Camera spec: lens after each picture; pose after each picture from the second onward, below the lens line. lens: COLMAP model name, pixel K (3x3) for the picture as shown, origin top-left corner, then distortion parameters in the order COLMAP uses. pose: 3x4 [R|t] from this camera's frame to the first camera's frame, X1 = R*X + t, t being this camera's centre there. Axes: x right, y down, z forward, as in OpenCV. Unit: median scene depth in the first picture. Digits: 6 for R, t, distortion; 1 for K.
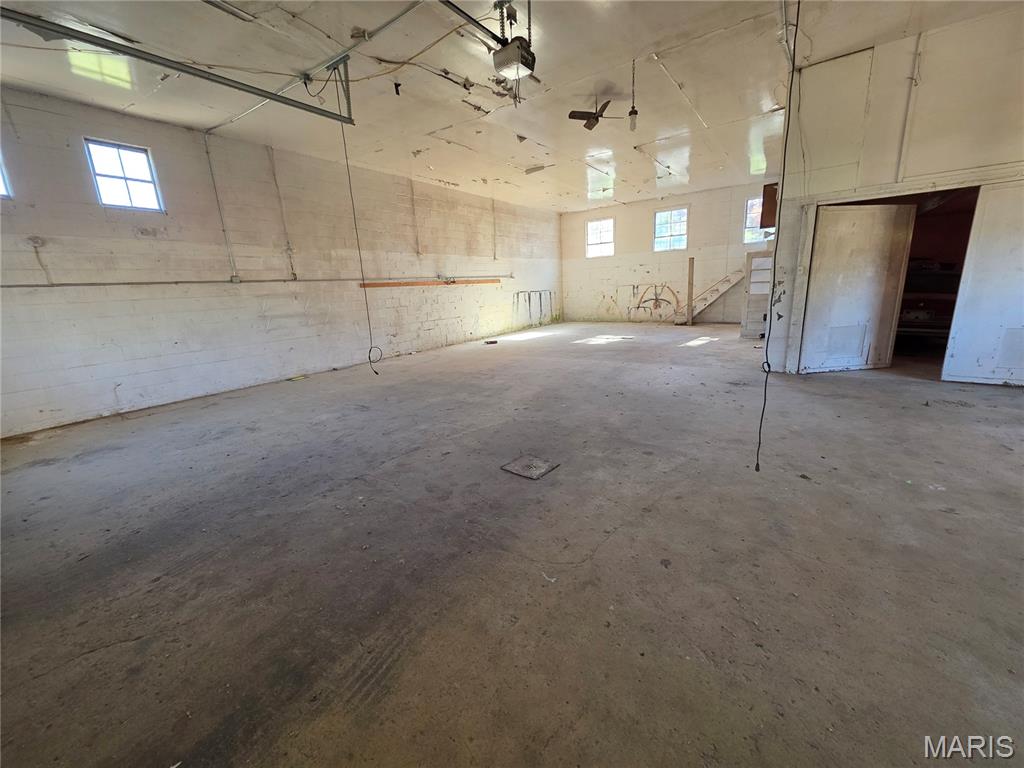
lens RADIAL K [[406.8, 0, 513.6], [0, 406.8, 383.3], [0, 0, 1]] dist [-0.001418, -0.000753]
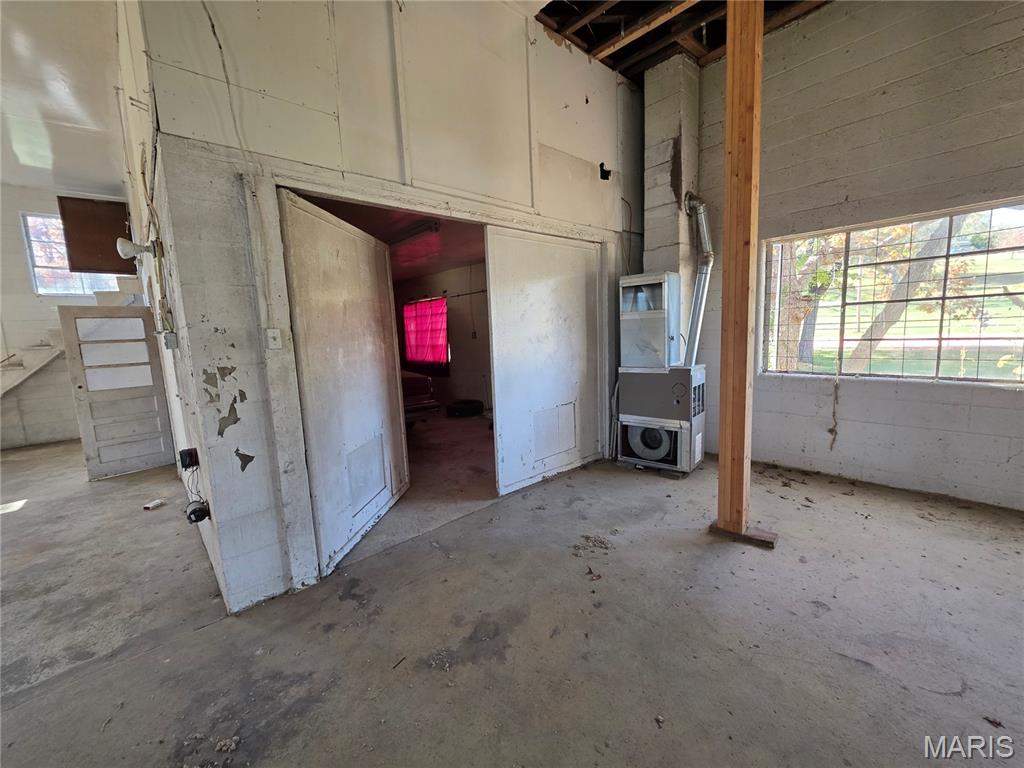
lens RADIAL K [[406.8, 0, 514.2], [0, 406.8, 380.8], [0, 0, 1]] dist [-0.001418, -0.000753]
pose [[0.208019, -0.082772, 0.974616, 0.352022], [0.261542, 0.964839, 0.026119, -0.179716], [-0.942509, 0.249470, 0.222353, 0.671713]]
